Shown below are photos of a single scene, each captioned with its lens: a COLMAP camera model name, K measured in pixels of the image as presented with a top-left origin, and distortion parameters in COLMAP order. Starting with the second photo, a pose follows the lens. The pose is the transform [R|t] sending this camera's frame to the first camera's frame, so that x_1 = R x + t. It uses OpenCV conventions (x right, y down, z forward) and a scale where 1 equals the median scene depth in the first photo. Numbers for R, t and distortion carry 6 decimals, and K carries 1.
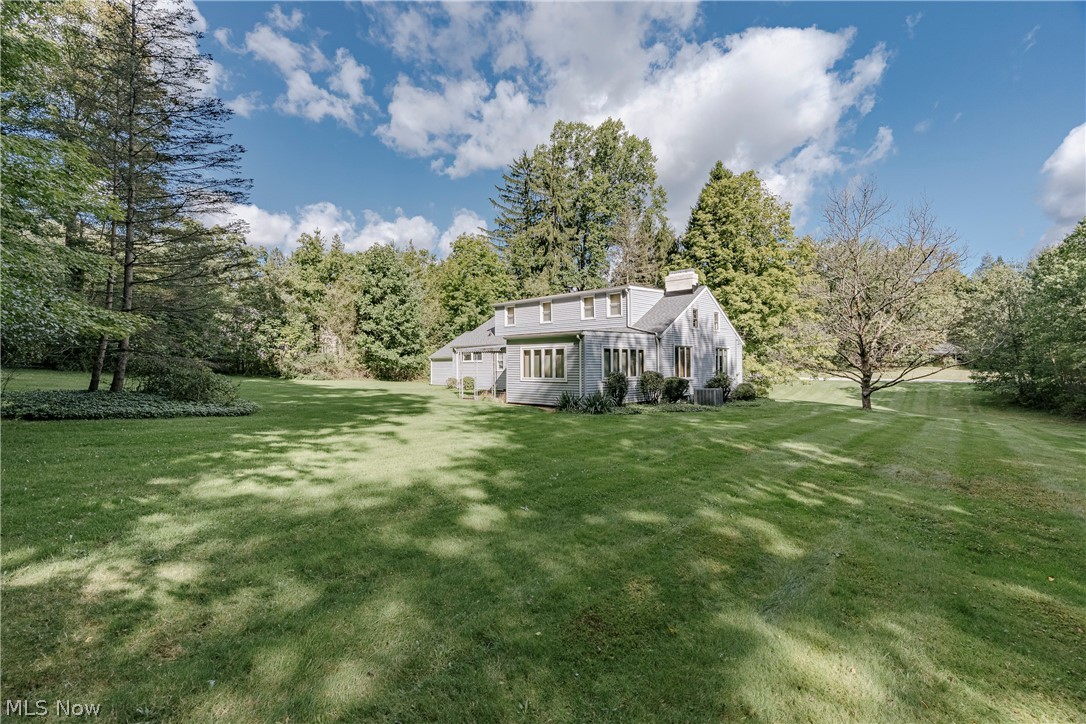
lens RADIAL K [[506.2, 0, 542.9], [0, 506.2, 366.8], [0, 0, 1]] dist [-0.002764, -0.000783]
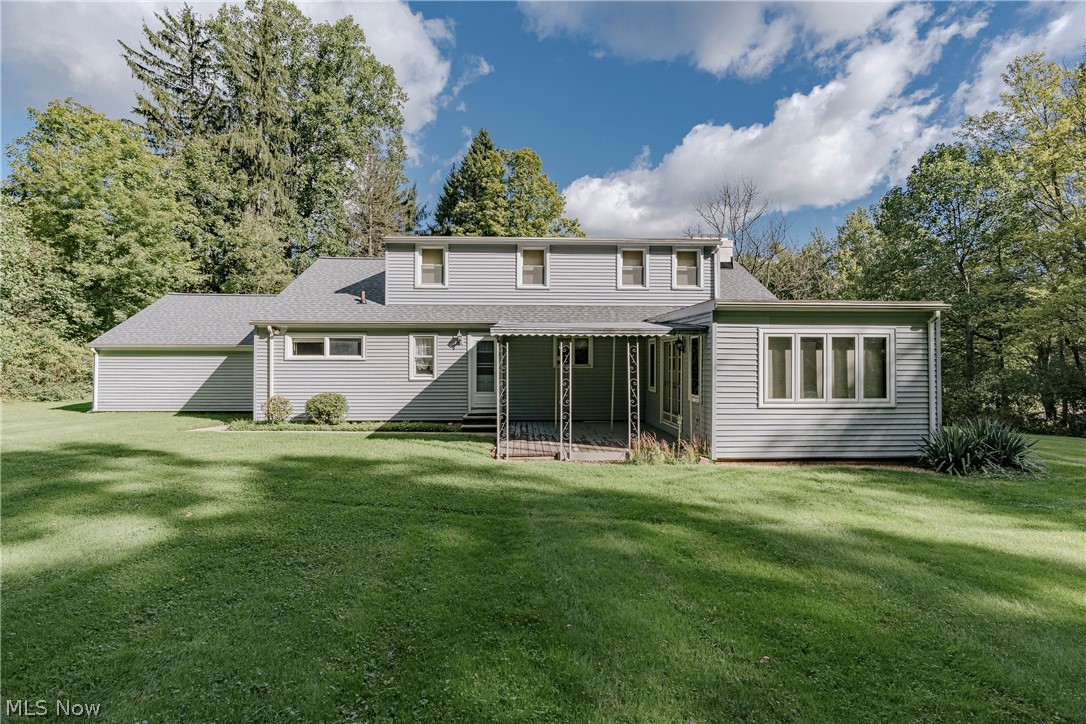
lens RADIAL K [[506.2, 0, 539.6], [0, 506.2, 359.9], [0, 0, 1]] dist [-0.002764, -0.000783]
pose [[0.696118, 0.013096, 0.717808, -0.406752], [-0.006903, 0.999909, -0.011548, -0.005377], [-0.717894, 0.003084, 0.696145, 0.685111]]
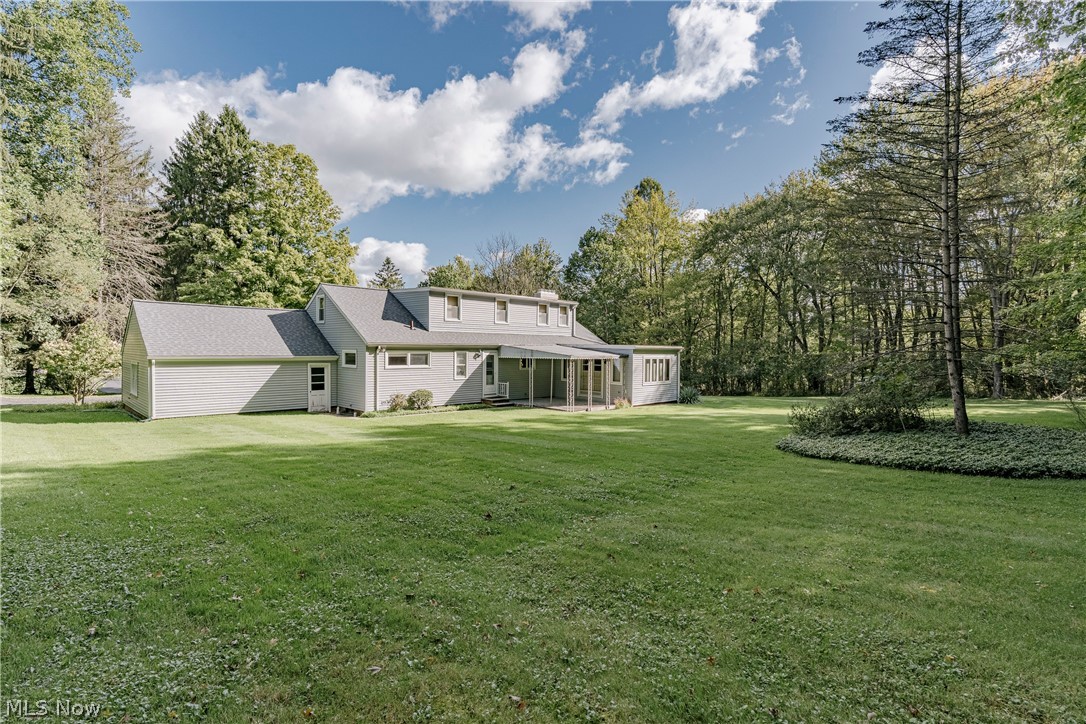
lens RADIAL K [[545.7, 0, 542.6], [0, 545.7, 360.5], [0, 0, 1]] dist [-0.003061, 0.000220]
pose [[0.011292, -0.016017, 0.999808, -1.078992], [-0.009570, 0.999824, 0.016126, -0.039534], [-0.999890, -0.009750, 0.011137, 1.004882]]
